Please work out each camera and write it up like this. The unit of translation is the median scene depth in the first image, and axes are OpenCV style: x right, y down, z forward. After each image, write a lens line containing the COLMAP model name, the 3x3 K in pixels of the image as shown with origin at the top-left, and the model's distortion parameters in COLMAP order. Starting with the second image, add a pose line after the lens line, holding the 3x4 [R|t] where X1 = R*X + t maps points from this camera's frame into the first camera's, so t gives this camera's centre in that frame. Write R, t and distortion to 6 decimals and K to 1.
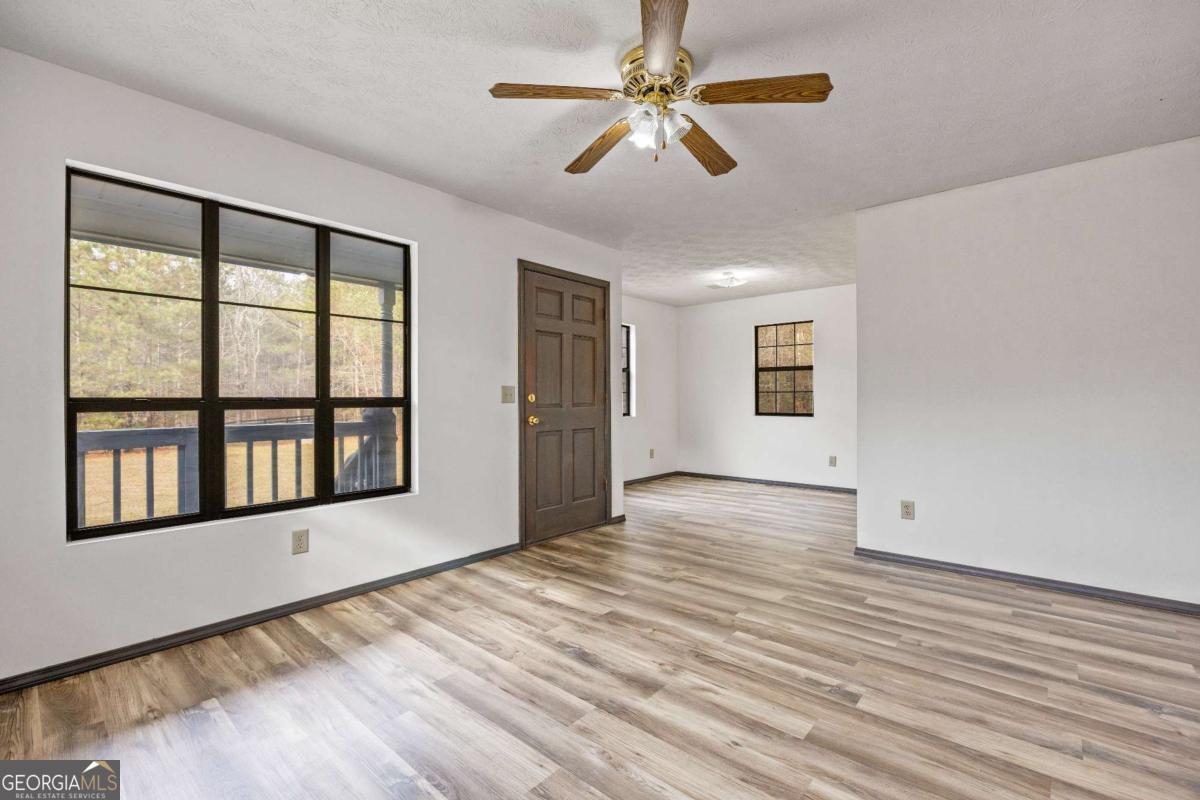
lens RADIAL K [[538.1, 0, 600.0], [0, 538.1, 400.0], [0, 0, 1]] dist [-0.015037, 0.000167]
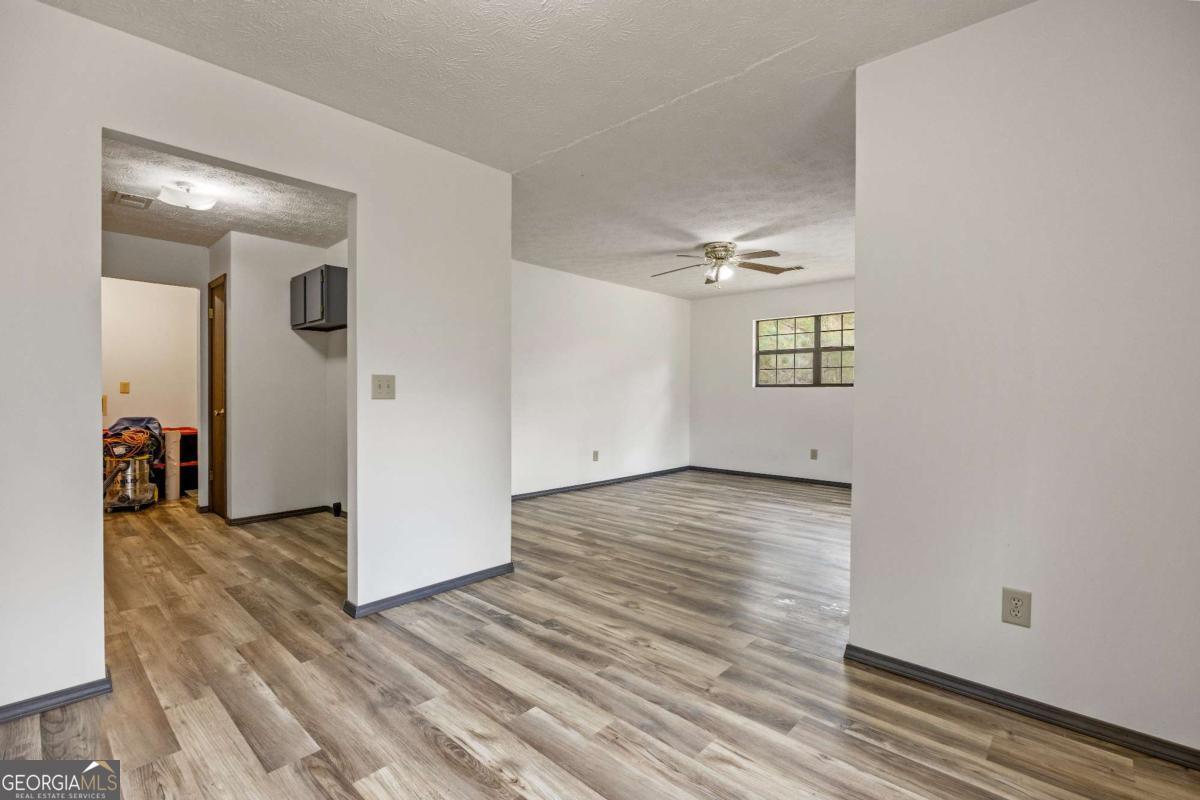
lens RADIAL K [[538.1, 0, 600.0], [0, 538.1, 400.0], [0, 0, 1]] dist [-0.015037, 0.000167]
pose [[-0.999838, -0.002576, 0.017826, 0.471948], [-0.002307, 0.999883, 0.015110, -0.002894], [-0.017863, 0.015066, -0.999727, 2.743425]]
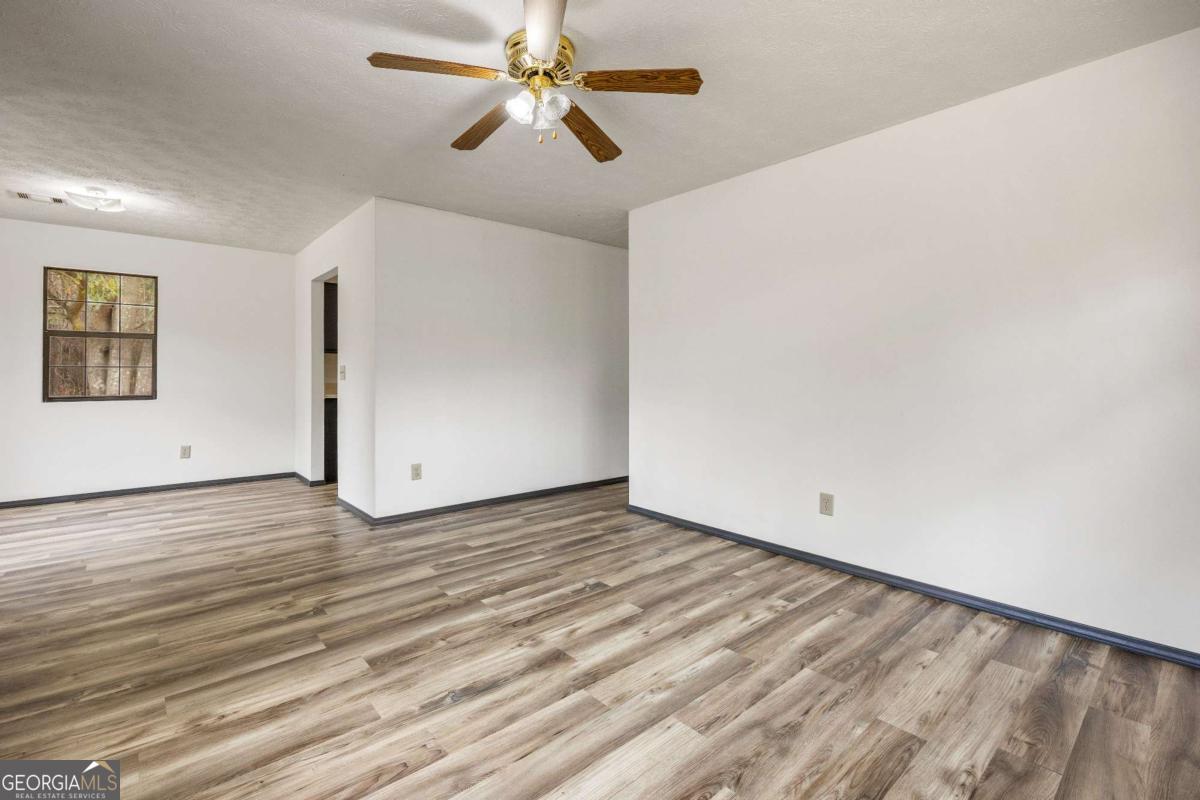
lens RADIAL K [[536.3, 0, 602.0], [0, 536.3, 375.1], [0, 0, 1]] dist [-0.012889, 0.000045]
pose [[0.120337, 0.002116, 0.992731, -0.740971], [0.002548, 0.999994, -0.002440, -0.002342], [-0.992730, 0.002823, 0.120331, 0.637699]]
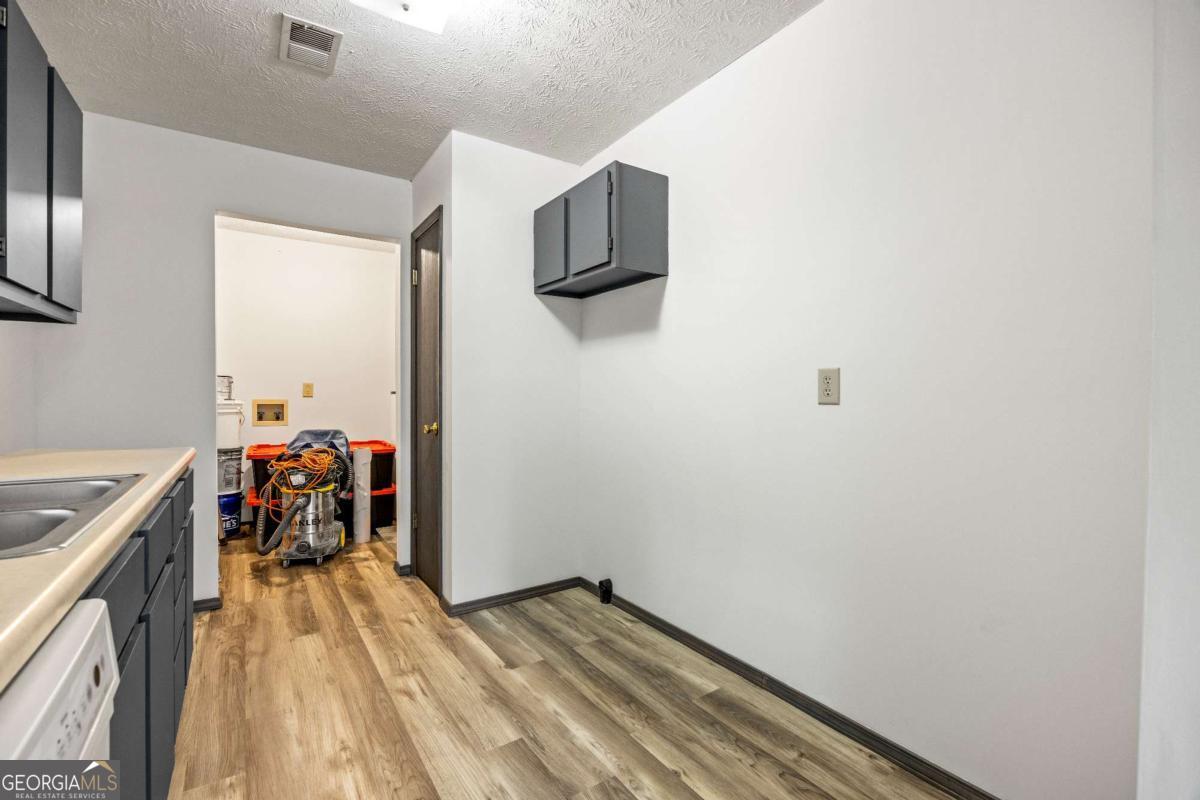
lens RADIAL K [[538.1, 0, 600.0], [0, 538.1, 400.0], [0, 0, 1]] dist [-0.015037, 0.000167]
pose [[-0.966280, -0.002646, 0.257481, 0.638133], [0.000957, 0.999903, 0.013865, -0.003584], [-0.257493, 0.013644, -0.966184, 2.554452]]
